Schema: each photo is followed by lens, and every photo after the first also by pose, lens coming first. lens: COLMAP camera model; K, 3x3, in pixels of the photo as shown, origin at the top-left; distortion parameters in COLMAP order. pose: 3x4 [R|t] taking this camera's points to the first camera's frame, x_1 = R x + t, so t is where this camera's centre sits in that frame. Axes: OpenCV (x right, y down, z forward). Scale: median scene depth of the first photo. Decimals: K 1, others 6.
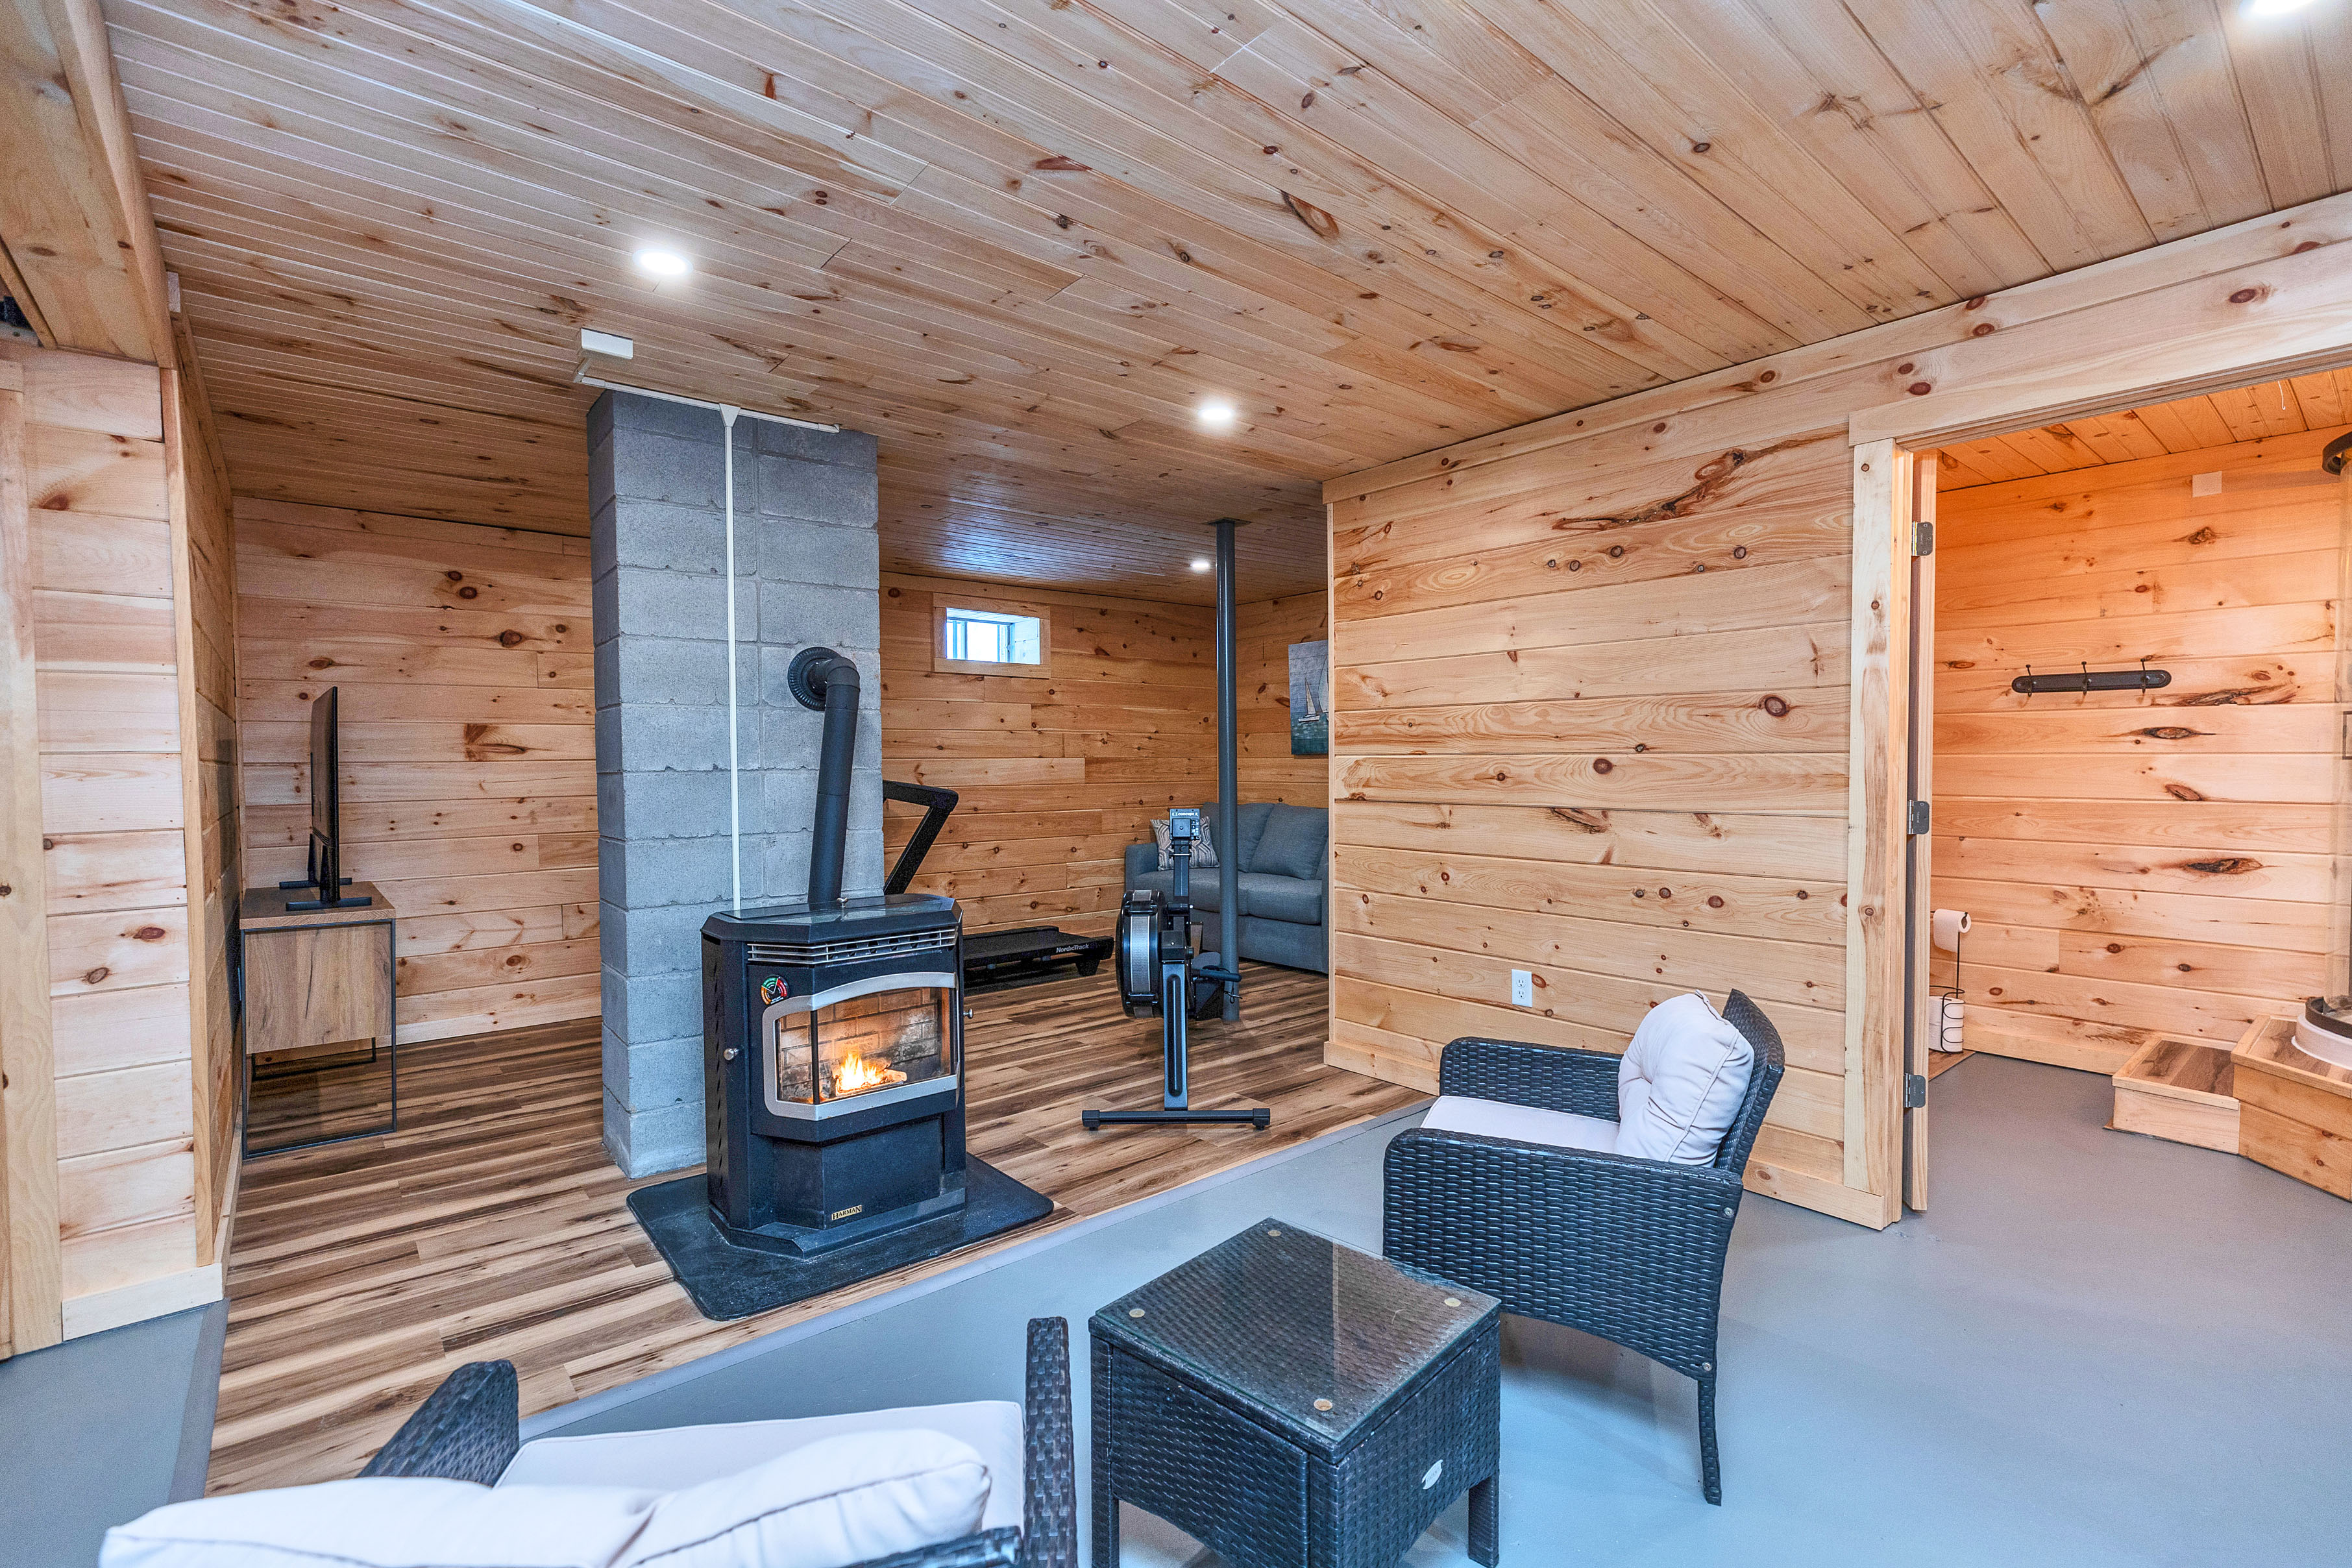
lens RADIAL K [[1065.6, 0, 1175.1], [0, 1065.6, 784.2], [0, 0, 1]] dist [-0.002455, 0.000627]
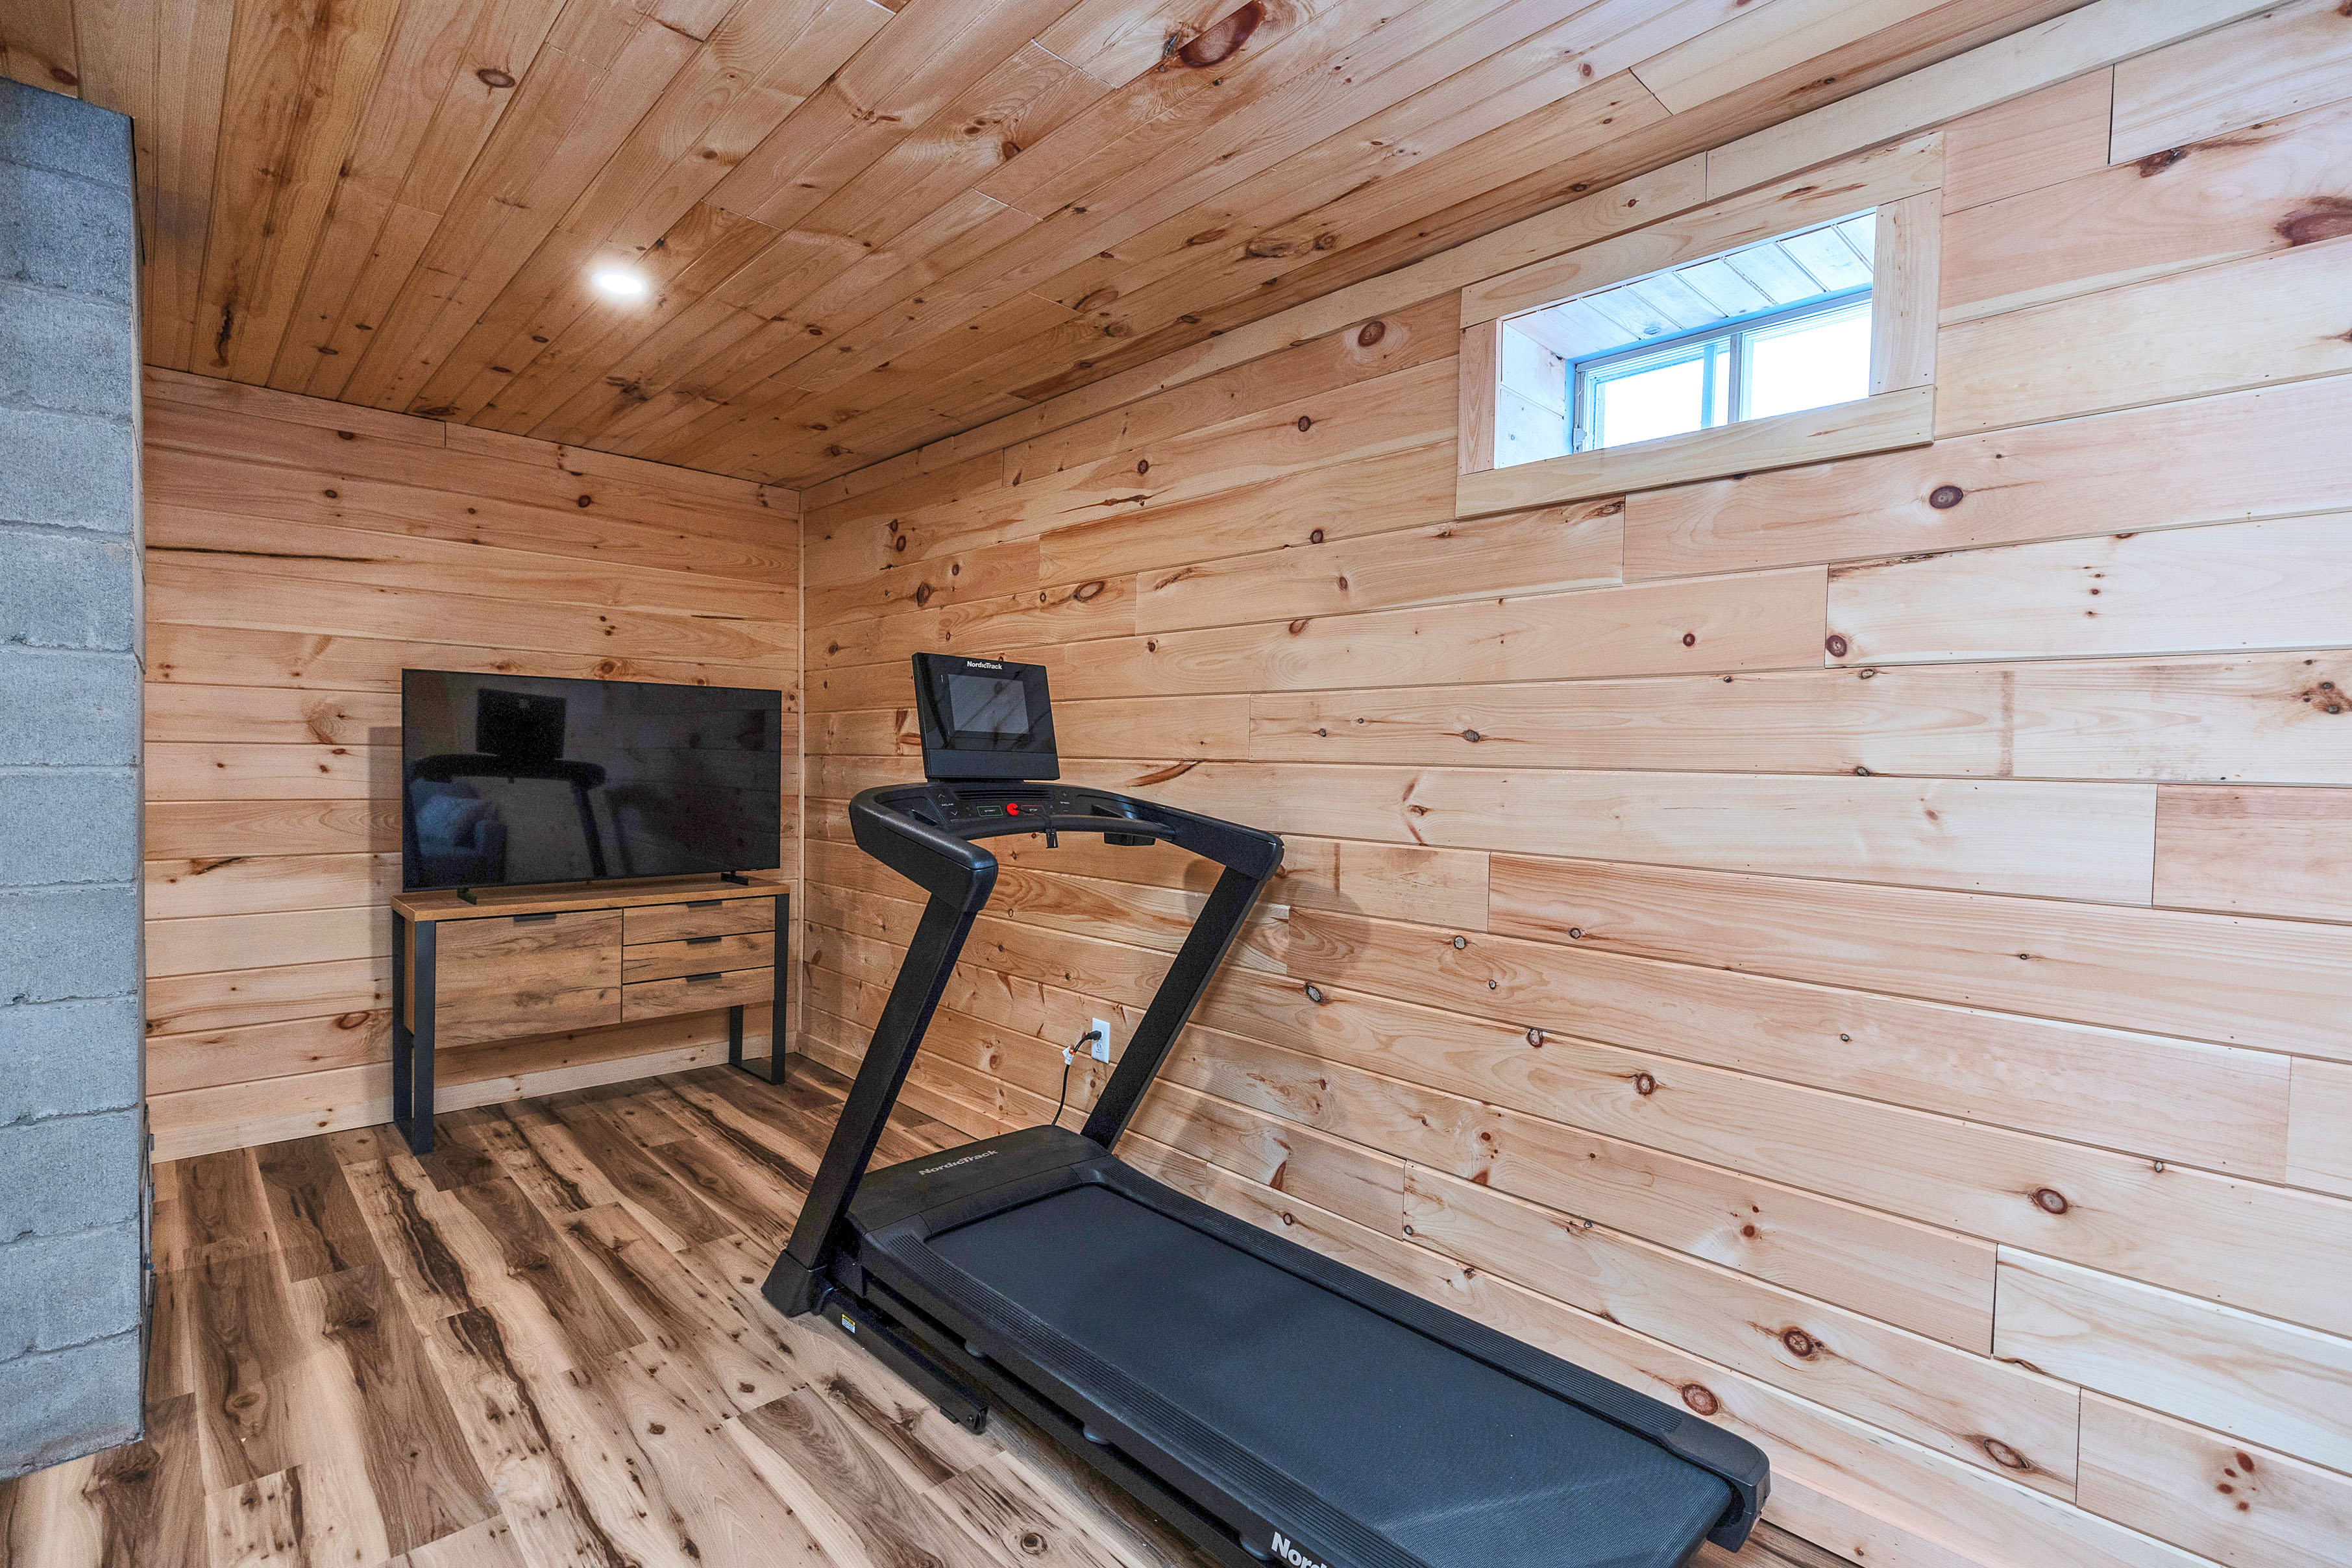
lens RADIAL K [[1065.6, 0, 1173.6], [0, 1065.6, 781.1], [0, 0, 1]] dist [-0.002455, 0.000627]
pose [[0.064228, 0.034083, -0.997353, 0.147499], [-0.039230, 0.998730, 0.031603, -0.034134], [0.997164, 0.037097, 0.065484, 1.125323]]
